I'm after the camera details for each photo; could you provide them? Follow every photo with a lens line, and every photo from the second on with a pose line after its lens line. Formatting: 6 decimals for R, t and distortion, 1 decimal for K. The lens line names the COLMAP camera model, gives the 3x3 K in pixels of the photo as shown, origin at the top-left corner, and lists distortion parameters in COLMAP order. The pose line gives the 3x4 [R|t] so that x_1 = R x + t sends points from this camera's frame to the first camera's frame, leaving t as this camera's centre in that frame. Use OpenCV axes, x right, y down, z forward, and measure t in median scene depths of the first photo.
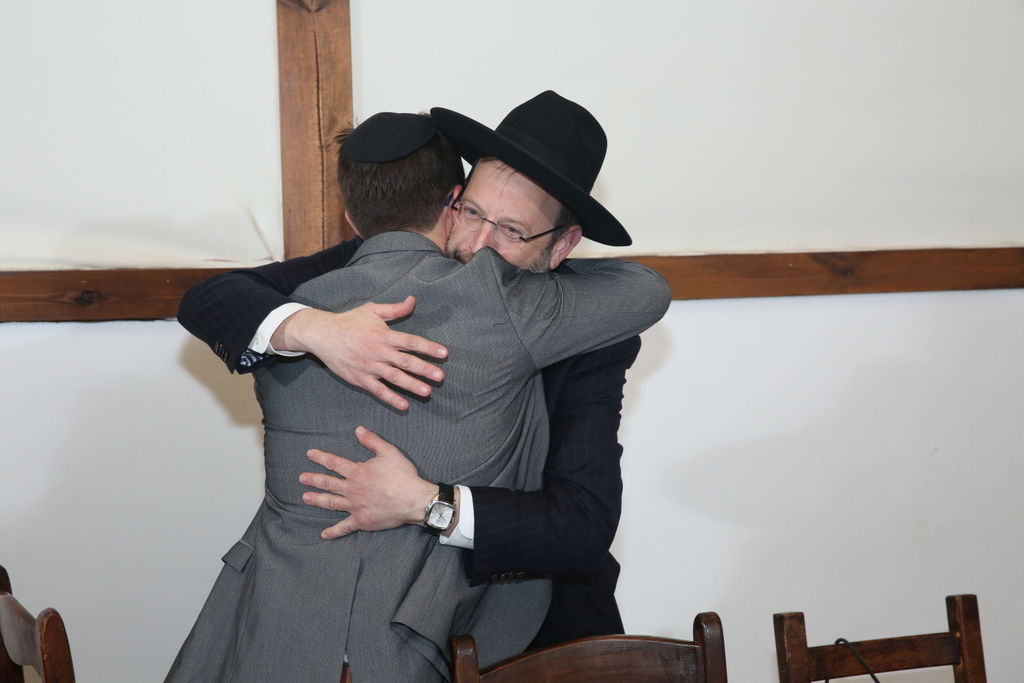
lens RADIAL K [[1828.8, 0, 512.0], [0, 1828.8, 341.5], [0, 0, 1]] dist [0.229900, 0.026398]
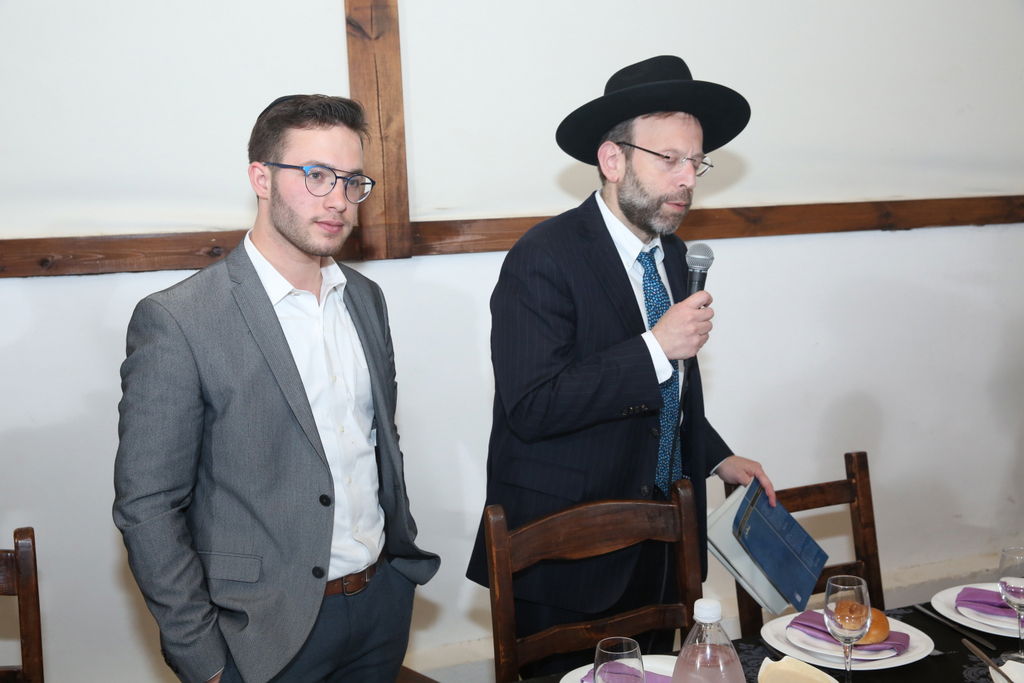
lens RADIAL K [[1109.0, 0, 525.5], [0, 1109.0, 337.3], [0, 0, 1]] dist [0.018034, 0.042316]
pose [[0.999638, -0.025103, 0.009681, -0.007586], [0.024494, 0.997982, 0.058590, -0.002628], [-0.011132, -0.058332, 0.998235, 0.160673]]
